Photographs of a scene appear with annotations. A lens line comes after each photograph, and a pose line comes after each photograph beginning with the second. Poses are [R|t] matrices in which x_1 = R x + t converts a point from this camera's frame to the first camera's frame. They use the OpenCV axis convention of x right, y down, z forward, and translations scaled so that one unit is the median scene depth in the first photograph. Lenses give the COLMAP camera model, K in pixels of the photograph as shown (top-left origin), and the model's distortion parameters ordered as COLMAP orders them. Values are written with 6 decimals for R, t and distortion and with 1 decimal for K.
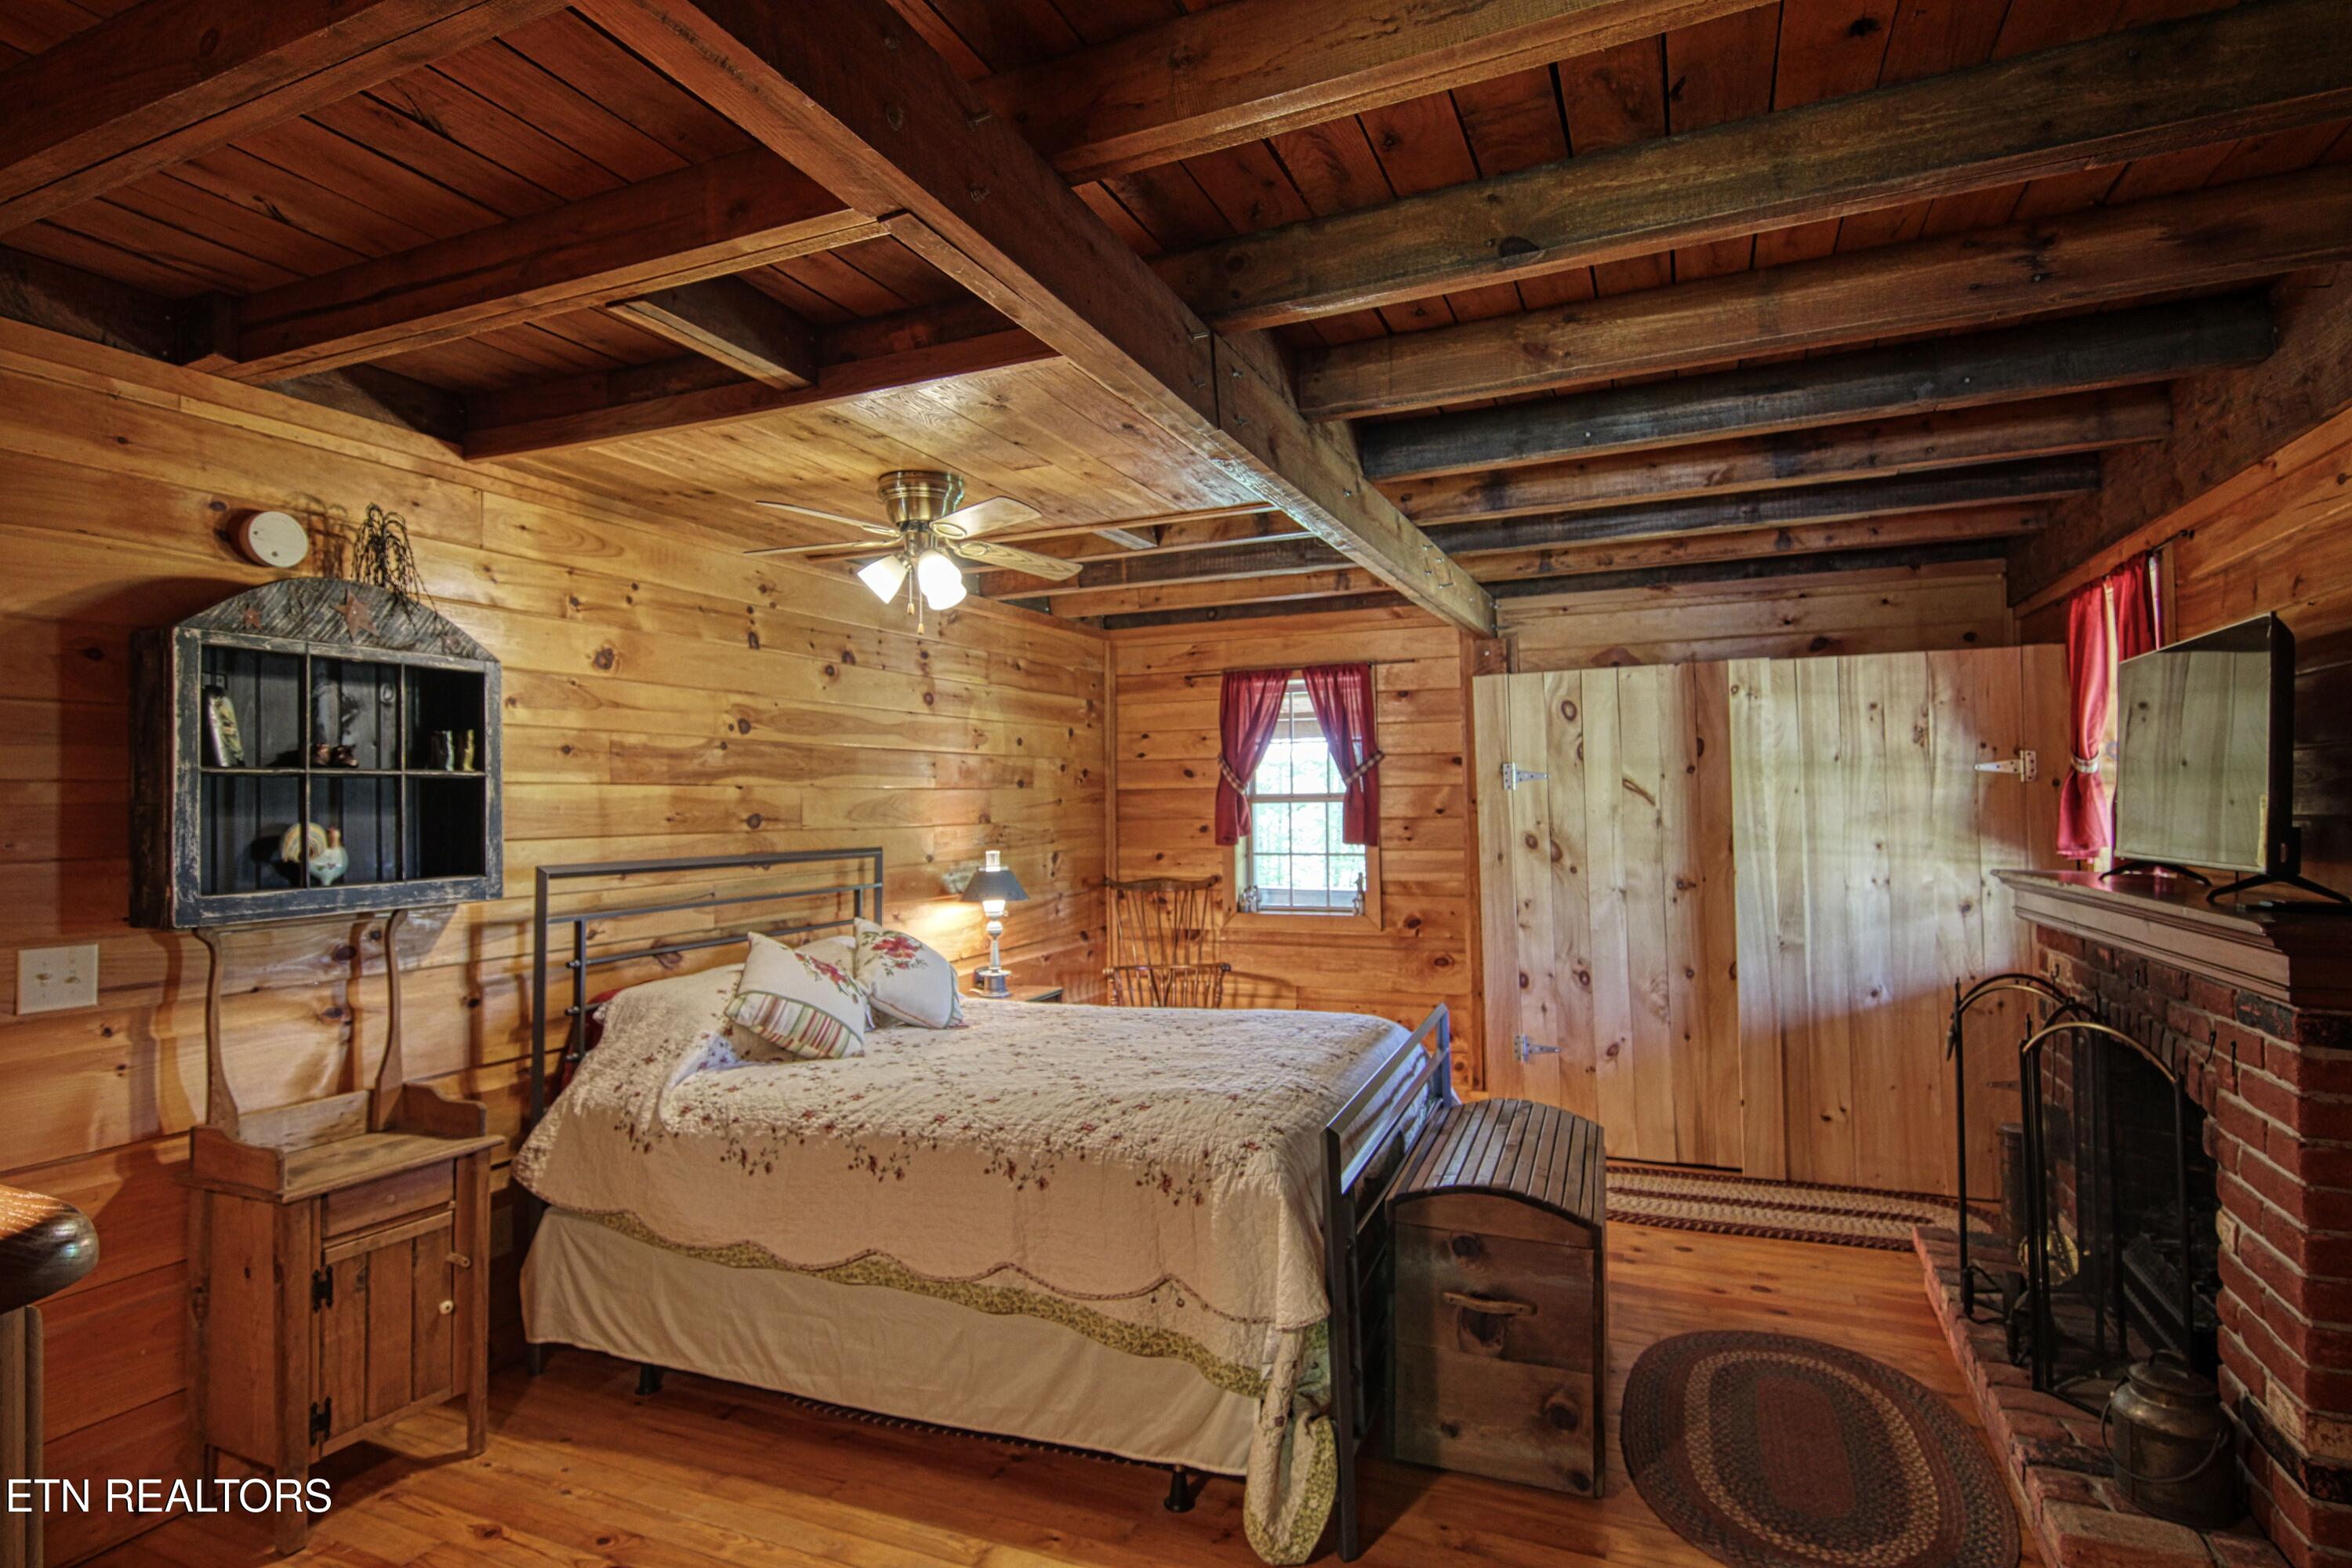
lens RADIAL K [[1183.4, 0, 1173.2], [0, 1183.4, 770.7], [0, 0, 1]] dist [0.014823, -0.011198]
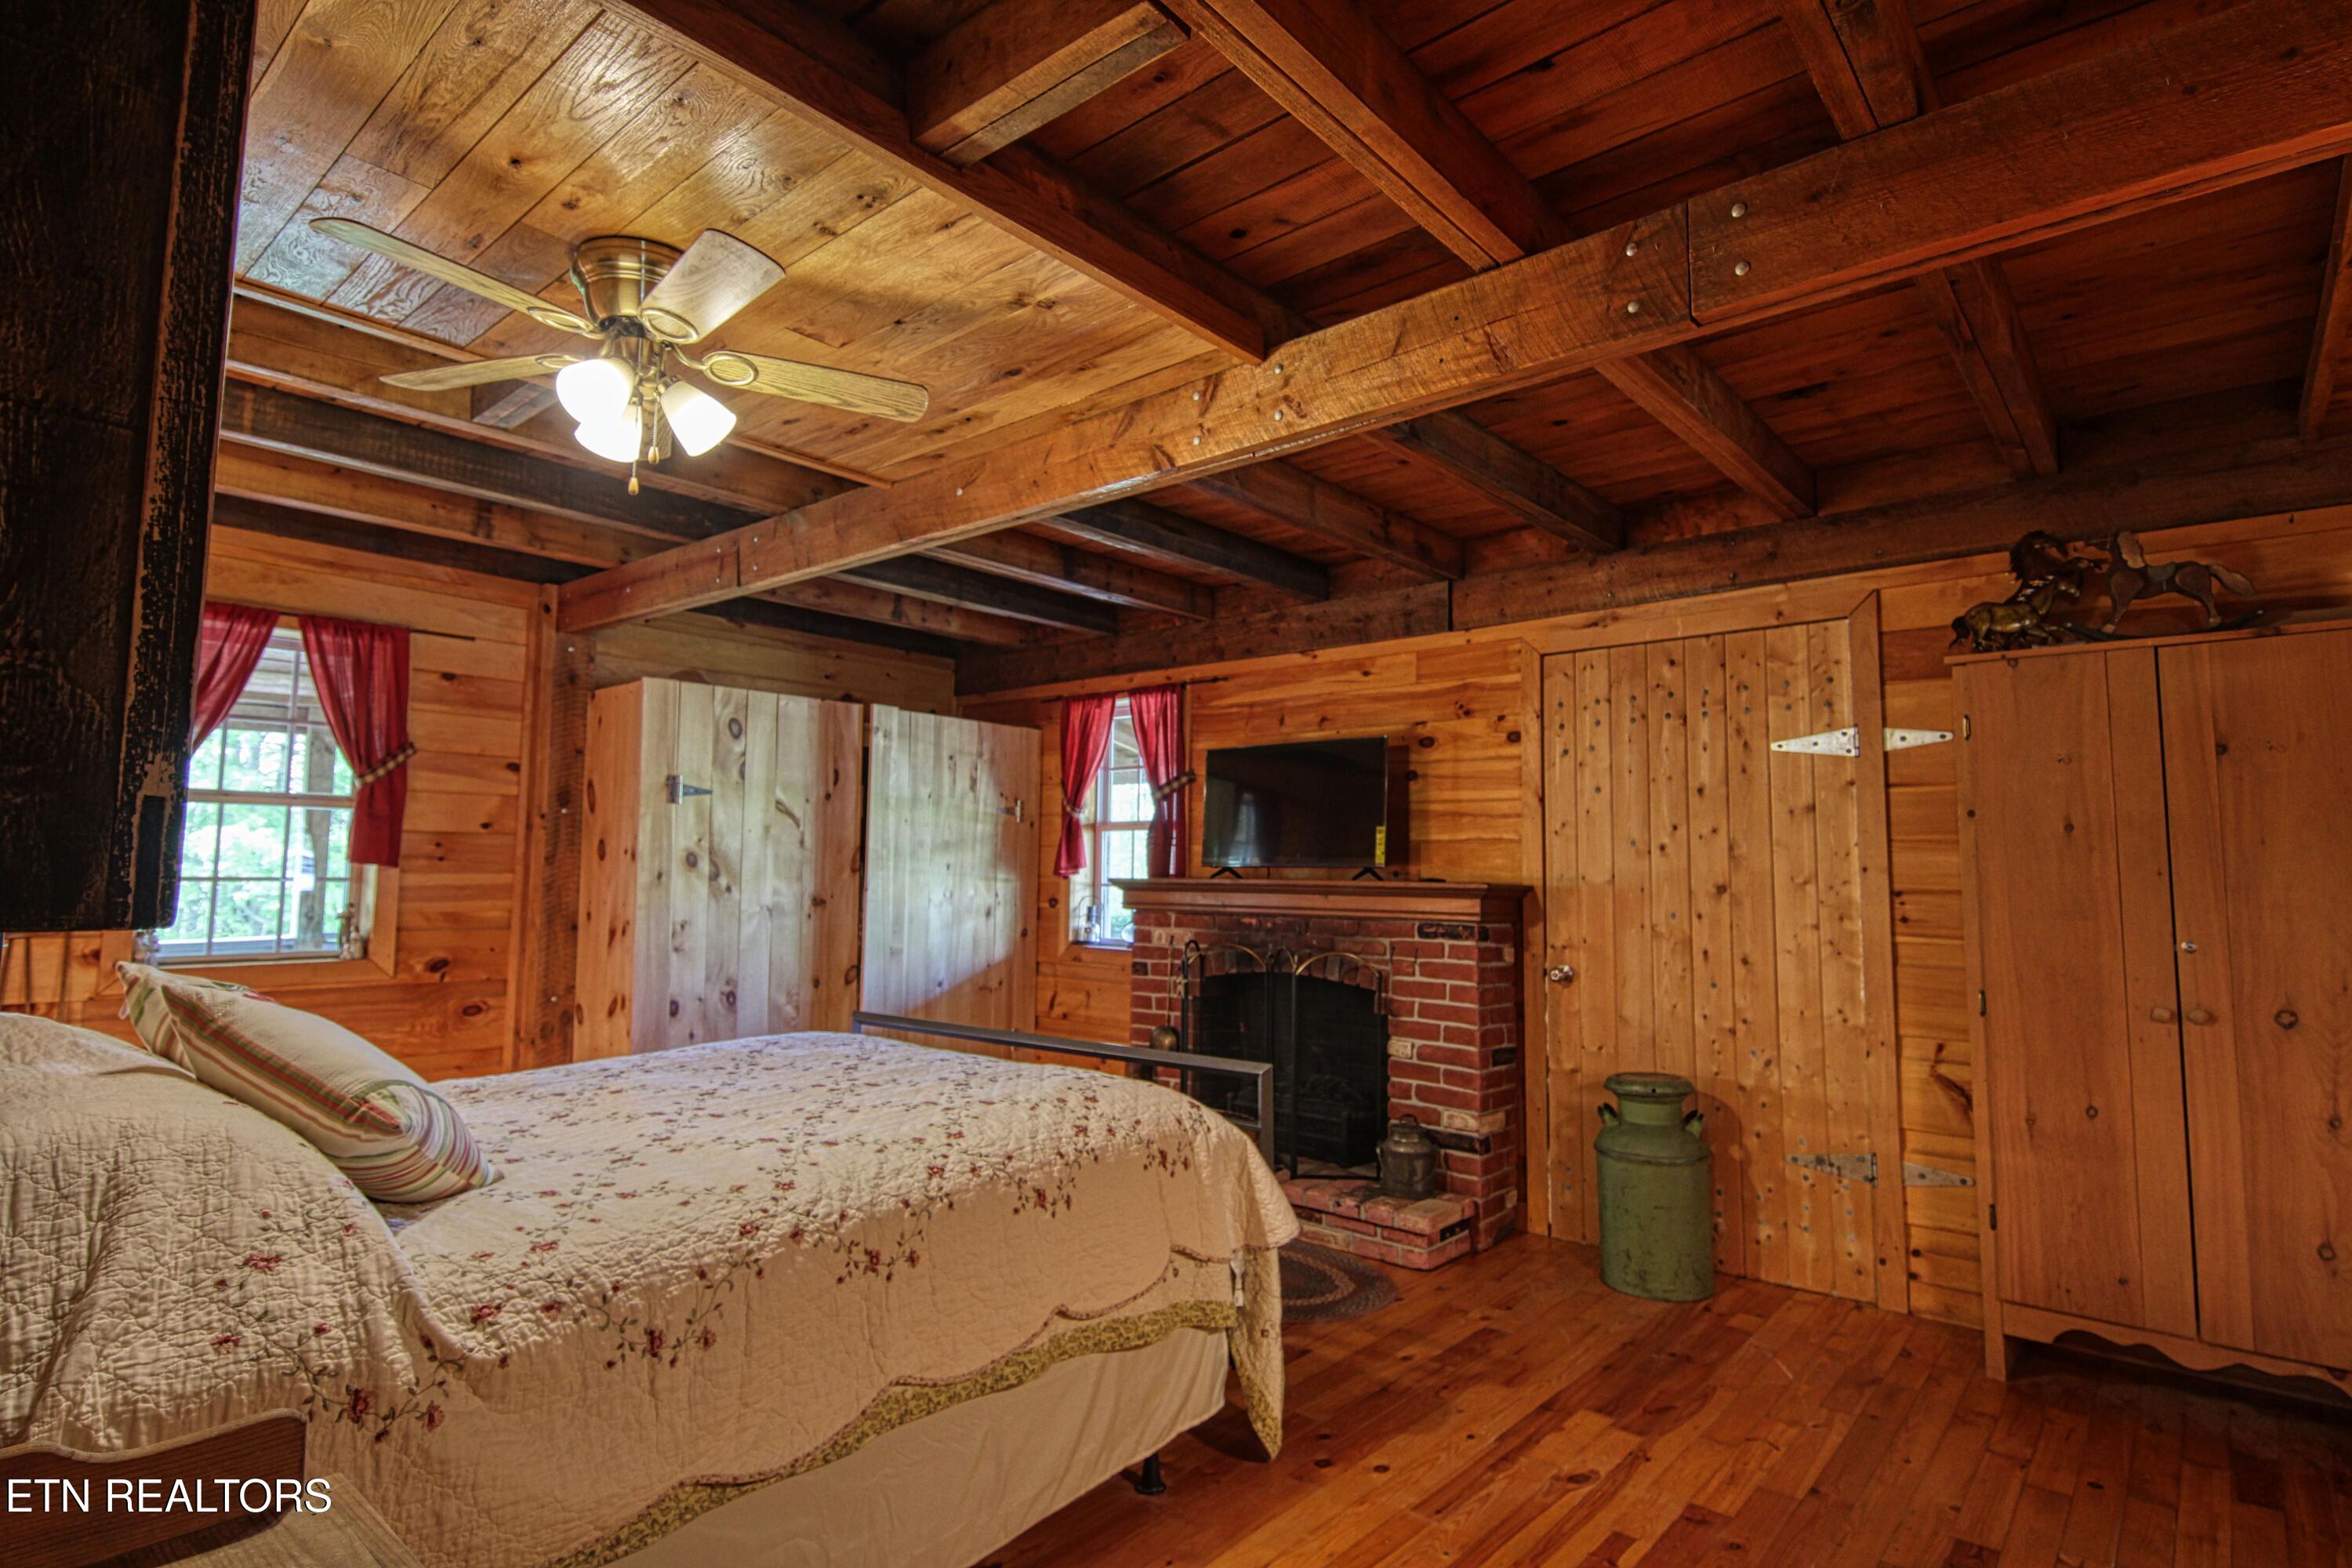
lens RADIAL K [[1183.4, 0, 1173.2], [0, 1183.4, 770.7], [0, 0, 1]] dist [0.014823, -0.011198]
pose [[0.296411, 0.097256, 0.950096, -0.499323], [-0.046147, 0.995098, -0.087466, 0.054669], [-0.953945, -0.017918, 0.299446, 0.351834]]
